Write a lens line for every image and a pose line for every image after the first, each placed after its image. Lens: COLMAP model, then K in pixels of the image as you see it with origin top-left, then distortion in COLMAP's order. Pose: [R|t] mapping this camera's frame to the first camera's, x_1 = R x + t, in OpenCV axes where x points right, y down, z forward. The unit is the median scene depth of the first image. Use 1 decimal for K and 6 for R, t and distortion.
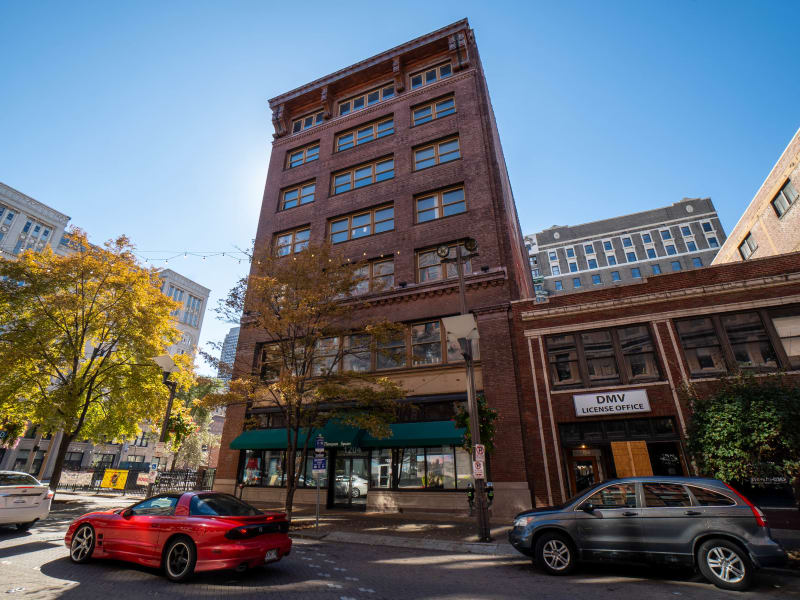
lens RADIAL K [[394.2, 0, 397.8], [0, 394.2, 298.0], [0, 0, 1]] dist [-0.053339, 0.021028]
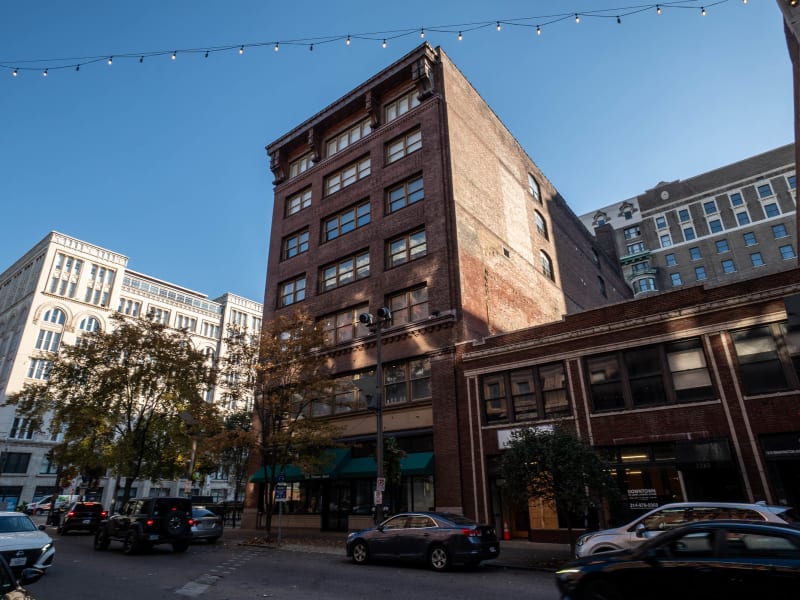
lens RADIAL K [[486.6, 0, 407.9], [0, 486.6, 302.9], [0, 0, 1]] dist [0.001442, 0.000917]
pose [[0.968587, -0.106740, -0.224599, 0.337839], [0.116388, 0.992747, 0.030125, -0.113659], [0.219755, -0.055320, 0.973985, -0.243544]]
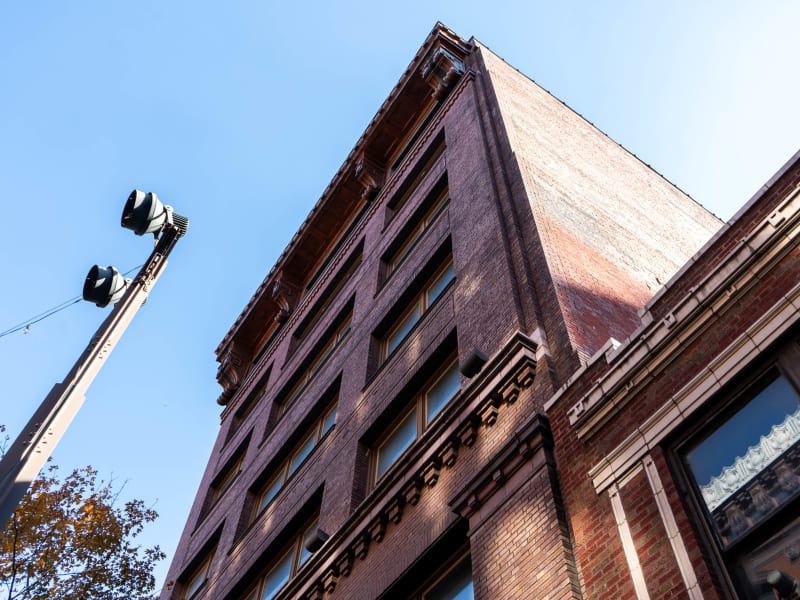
lens RADIAL K [[777.1, 0, 400.0], [0, 777.1, 300.0], [0, 0, 1]] dist [-0.000613, 0.000517]
pose [[0.838421, -0.453730, -0.301958, 0.277450], [0.188323, 0.761081, -0.620718, 0.176002], [0.511453, 0.463557, 0.723554, 0.398232]]
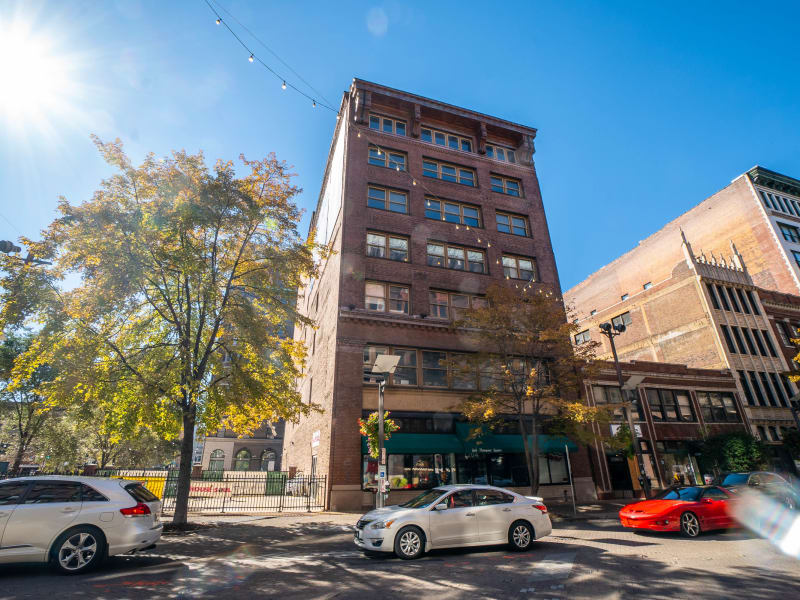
lens RADIAL K [[394.2, 0, 397.8], [0, 394.2, 298.0], [0, 0, 1]] dist [-0.053339, 0.021028]
pose [[0.755478, 0.262411, 0.600327, -0.819398], [-0.259821, 0.961152, -0.093163, 0.074087], [-0.601453, -0.085595, 0.794310, 0.177034]]
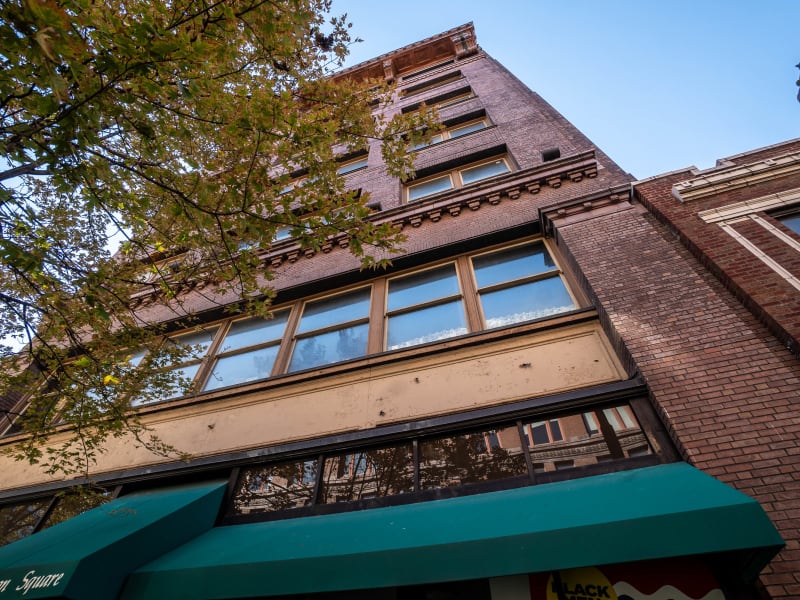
lens RADIAL K [[394.2, 0, 397.8], [0, 394.2, 298.0], [0, 0, 1]] dist [-0.053339, 0.021028]
pose [[0.996754, 0.071845, 0.036321, 0.024750], [-0.048785, 0.897949, -0.437388, 0.220124], [-0.064038, 0.434197, 0.898539, 0.495952]]
